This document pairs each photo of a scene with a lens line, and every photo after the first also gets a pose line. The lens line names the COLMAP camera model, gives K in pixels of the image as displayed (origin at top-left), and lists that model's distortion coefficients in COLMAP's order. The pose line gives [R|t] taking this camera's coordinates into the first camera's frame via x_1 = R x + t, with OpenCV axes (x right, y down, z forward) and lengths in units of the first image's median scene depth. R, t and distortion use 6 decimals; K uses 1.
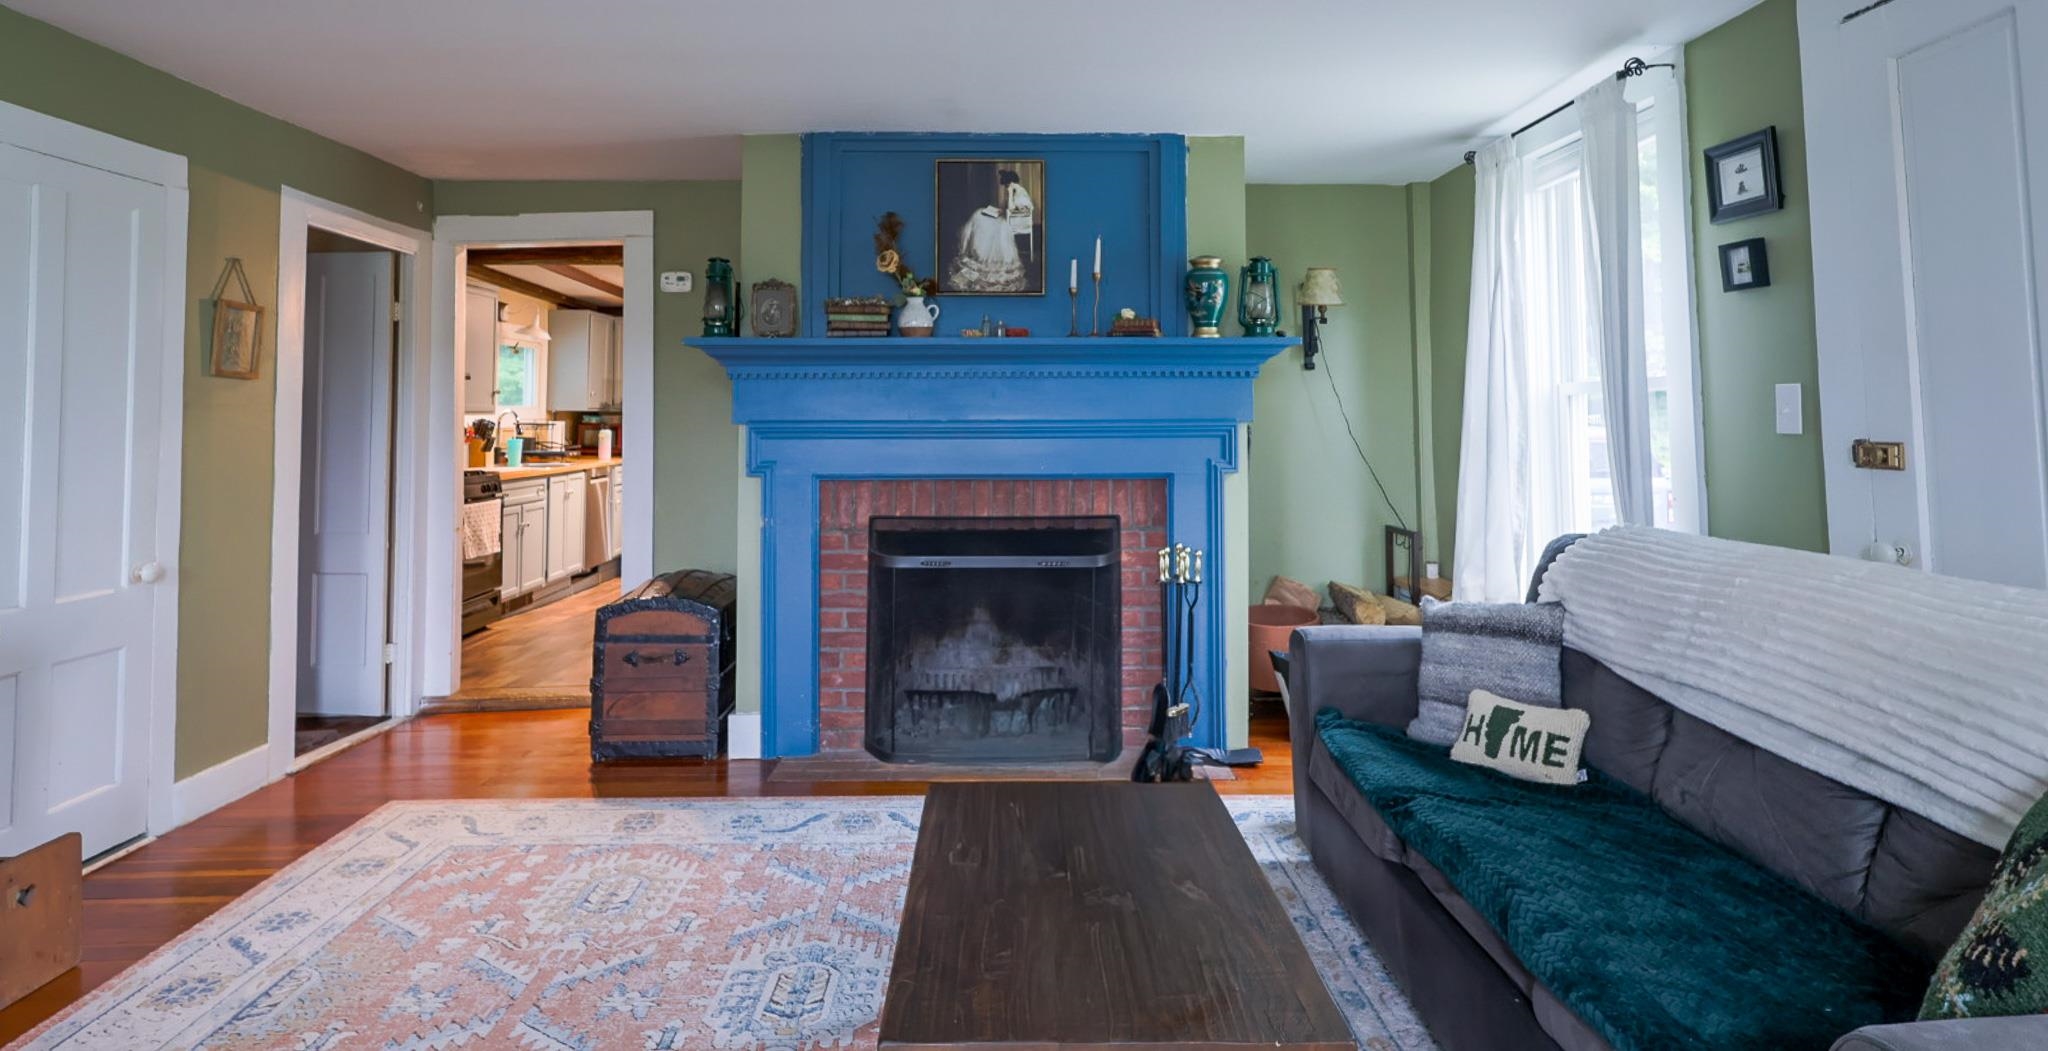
lens RADIAL K [[1085.6, 0, 1021.6], [0, 1085.6, 432.1], [0, 0, 1]] dist [0.000104, 0.000481]
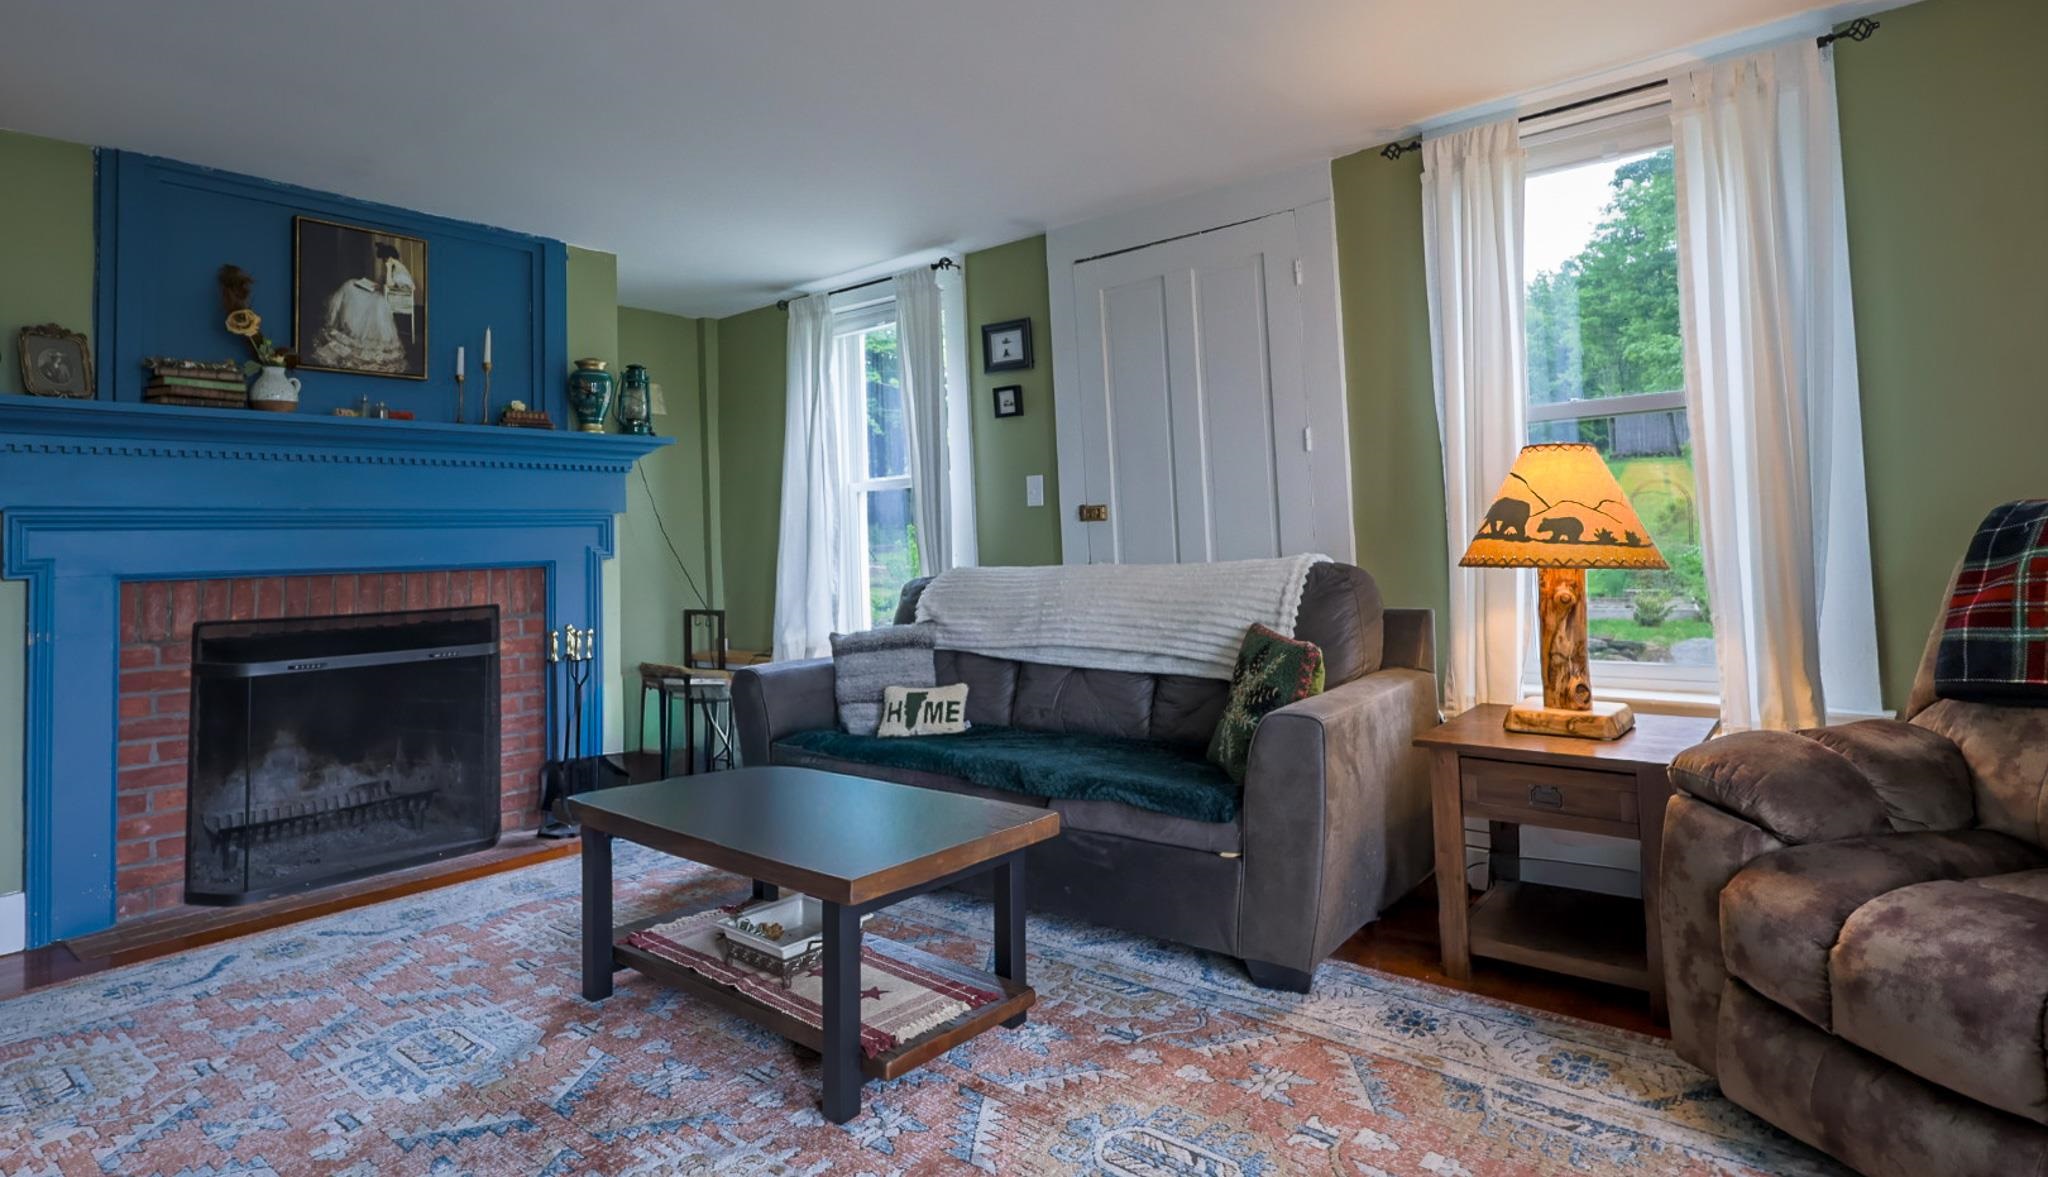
lens RADIAL K [[1067.7, 0, 1024.0], [0, 1067.7, 588.5], [0, 0, 1]] dist [-0.000356, -0.000246]
pose [[0.652362, -0.046712, 0.756466, -0.365453], [0.036979, 0.998872, 0.029791, 0.052829], [-0.757005, 0.008539, 0.653354, -0.032195]]
